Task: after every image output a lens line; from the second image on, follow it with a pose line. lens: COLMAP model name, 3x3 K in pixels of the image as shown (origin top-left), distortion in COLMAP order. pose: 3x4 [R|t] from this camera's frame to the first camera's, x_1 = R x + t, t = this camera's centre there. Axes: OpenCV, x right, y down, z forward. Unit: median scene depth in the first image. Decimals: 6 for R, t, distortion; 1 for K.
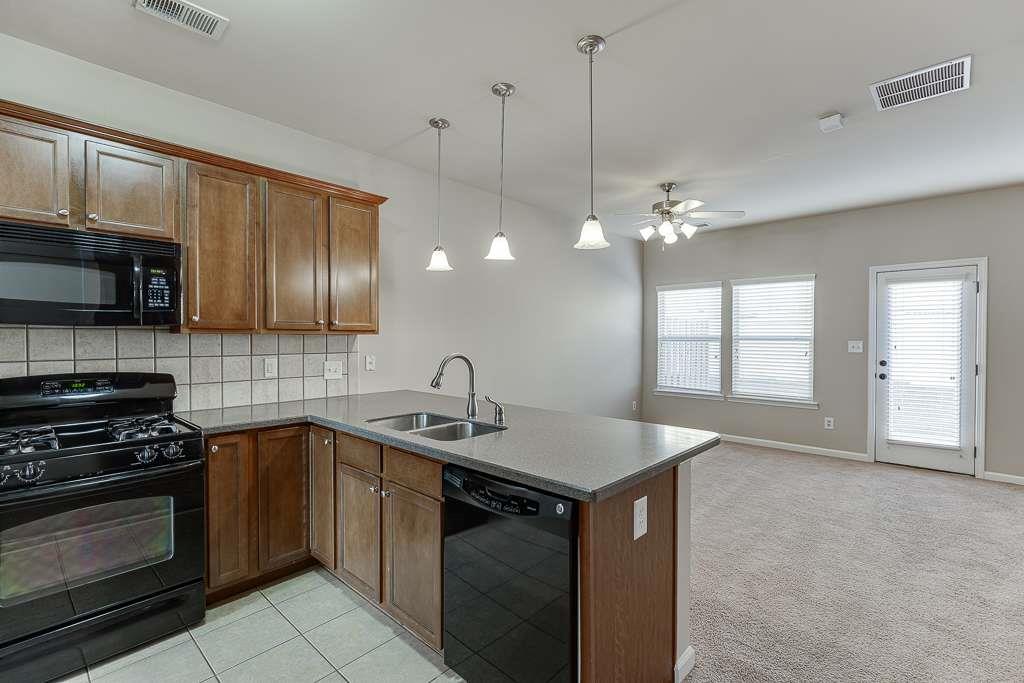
lens RADIAL K [[453.6, 0, 515.5], [0, 453.6, 344.3], [0, 0, 1]] dist [0.002585, 0.000711]
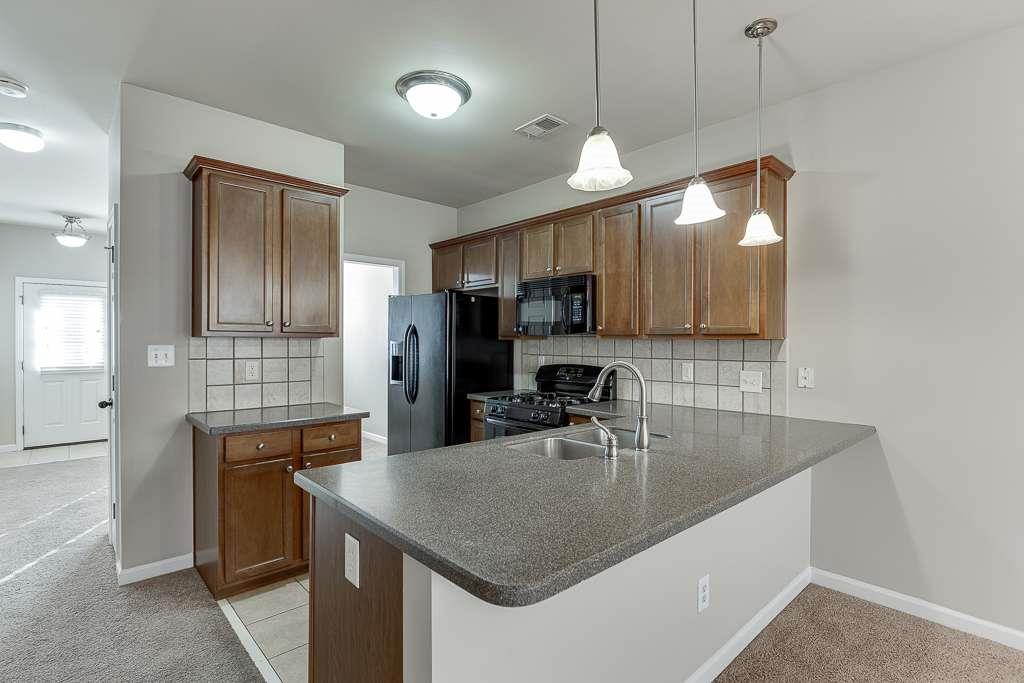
lens RADIAL K [[490.9, 0, 517.4], [0, 490.9, 345.5], [0, 0, 1]] dist [-0.009861, 0.002394]
pose [[-0.071487, 0.009594, -0.997395, 0.568708], [-0.017768, 0.999783, 0.010891, -0.013422], [0.997283, 0.018500, -0.071301, 0.664360]]
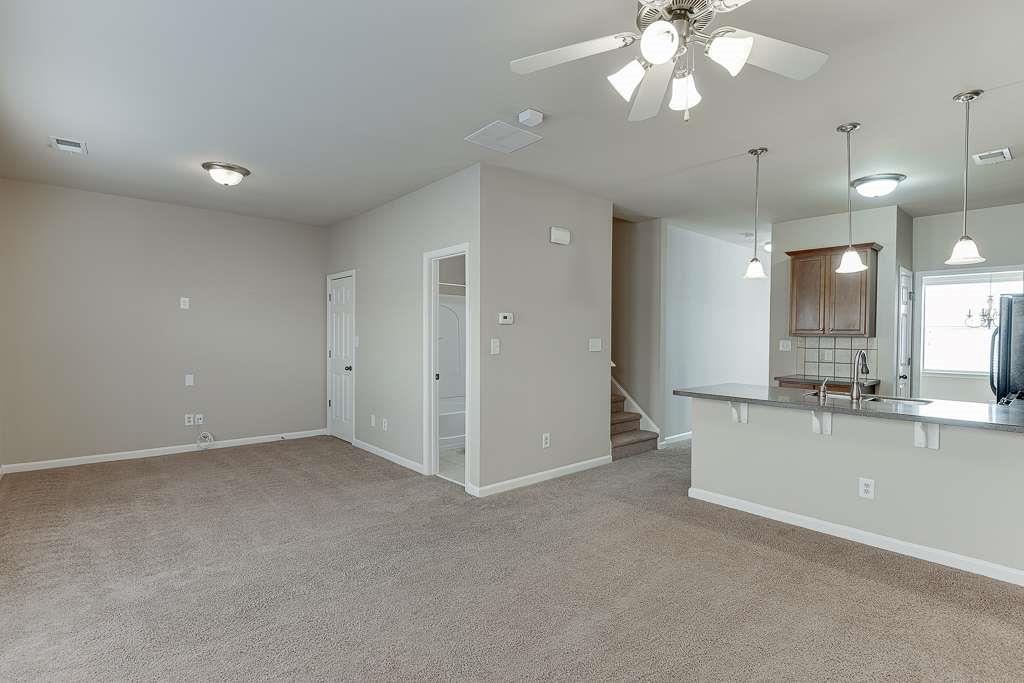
lens RADIAL K [[490.9, 0, 514.1], [0, 490.9, 347.4], [0, 0, 1]] dist [-0.009861, 0.002394]
pose [[-0.995418, -0.008602, 0.095234, 0.587436], [-0.005048, 0.999284, 0.037496, -0.032257], [-0.095488, 0.036843, -0.994748, 1.945565]]
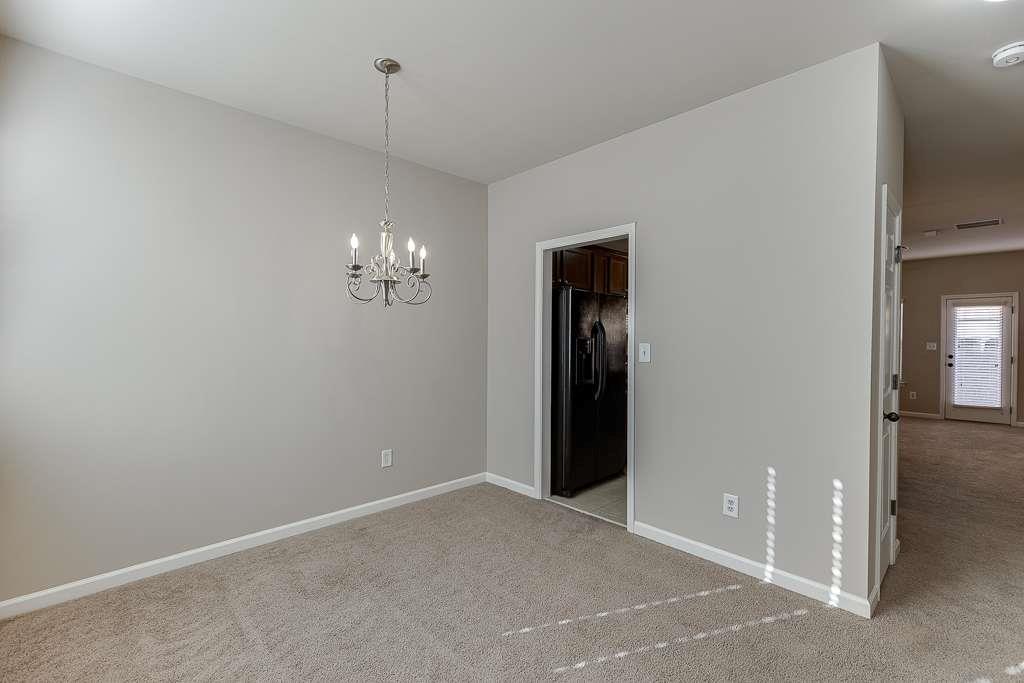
lens RADIAL K [[453.6, 0, 515.2], [0, 453.6, 343.5], [0, 0, 1]] dist [0.002585, 0.000711]
pose [[0.998459, 0.004978, -0.055277, -0.915892], [-0.005332, 0.999966, -0.006253, 0.020139], [0.055244, 0.006538, 0.998452, -0.988510]]
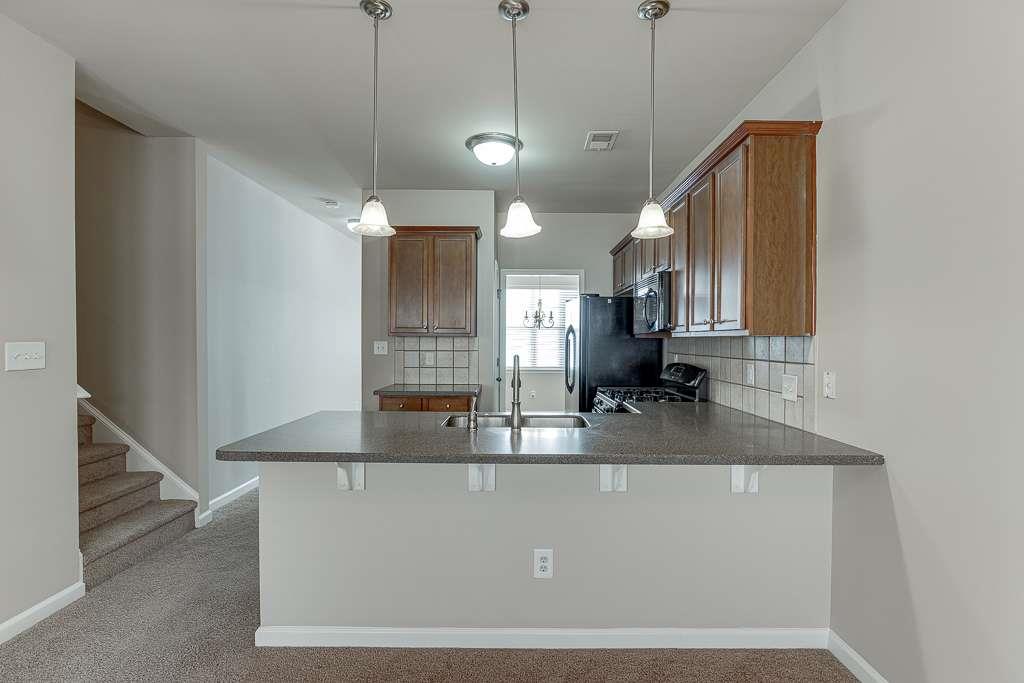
lens RADIAL K [[490.9, 0, 521.7], [0, 490.9, 344.1], [0, 0, 1]] dist [-0.009861, 0.002394]
pose [[-0.726258, 0.006467, -0.687391, 0.434601], [-0.011690, 0.999695, 0.021756, -0.022275], [0.687322, 0.023836, -0.725961, 1.329527]]
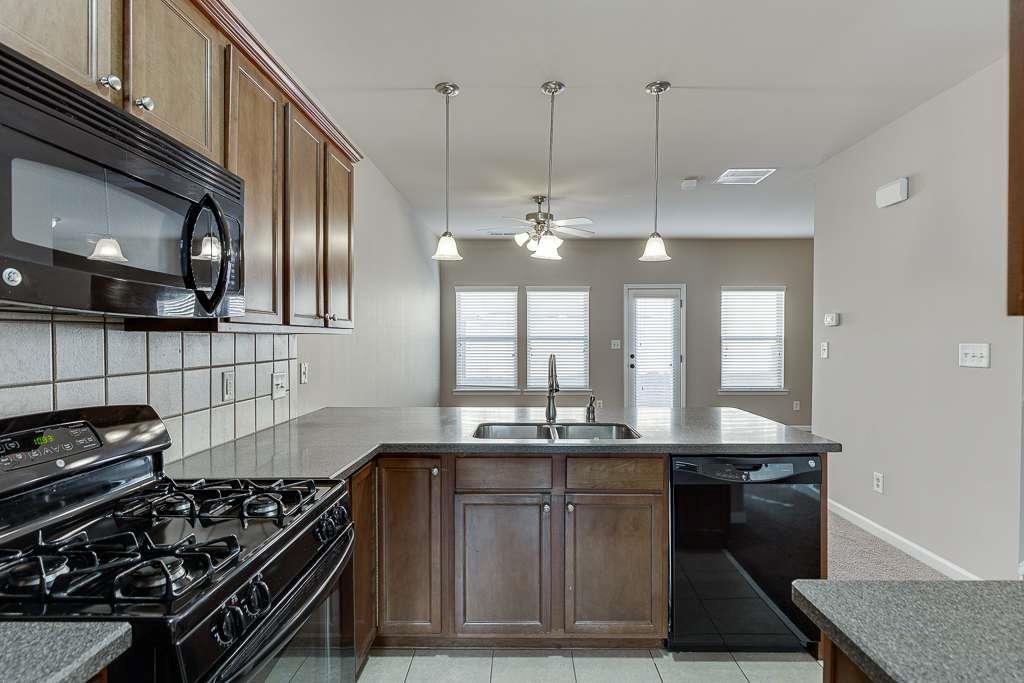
lens RADIAL K [[490.9, 0, 511.2], [0, 490.9, 339.8], [0, 0, 1]] dist [-0.009861, 0.002394]
pose [[0.756300, -0.002582, 0.654220, -0.609534], [0.009596, 0.999928, -0.007148, -0.001475], [-0.654154, 0.011684, 0.756271, 0.193432]]
